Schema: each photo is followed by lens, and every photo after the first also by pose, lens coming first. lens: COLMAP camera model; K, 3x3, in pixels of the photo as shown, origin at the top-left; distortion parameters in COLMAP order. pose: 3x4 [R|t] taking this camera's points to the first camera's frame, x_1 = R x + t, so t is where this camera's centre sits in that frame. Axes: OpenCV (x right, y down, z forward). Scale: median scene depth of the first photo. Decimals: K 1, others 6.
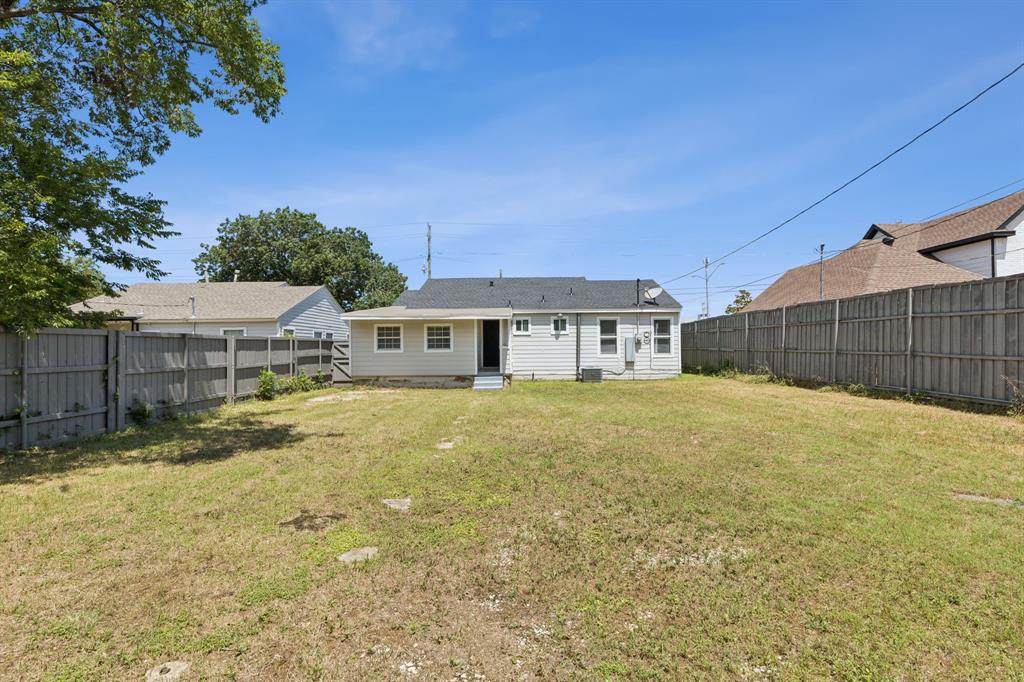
lens RADIAL K [[461.6, 0, 512.2], [0, 461.6, 345.0], [0, 0, 1]] dist [0.010447, -0.002243]
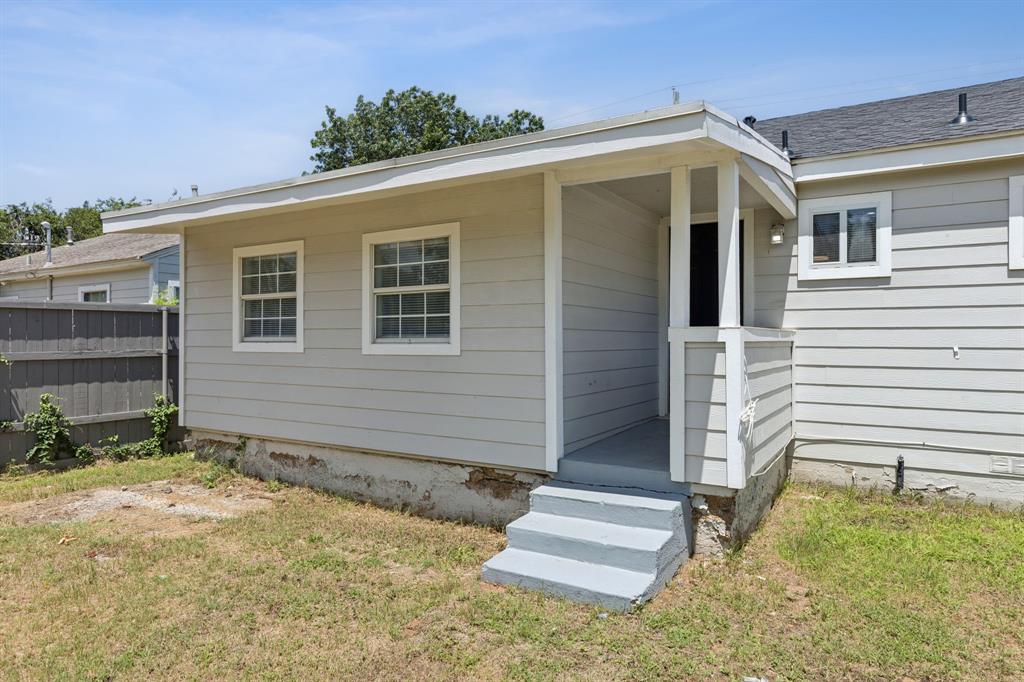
lens RADIAL K [[637.3, 0, 512.5], [0, 637.3, 335.4], [0, 0, 1]] dist [0.024160, 0.000442]
pose [[0.869675, 0.006568, -0.493581, 0.040721], [-0.004224, 0.999974, 0.005864, 0.004331], [0.493607, -0.003015, 0.869680, 0.744383]]
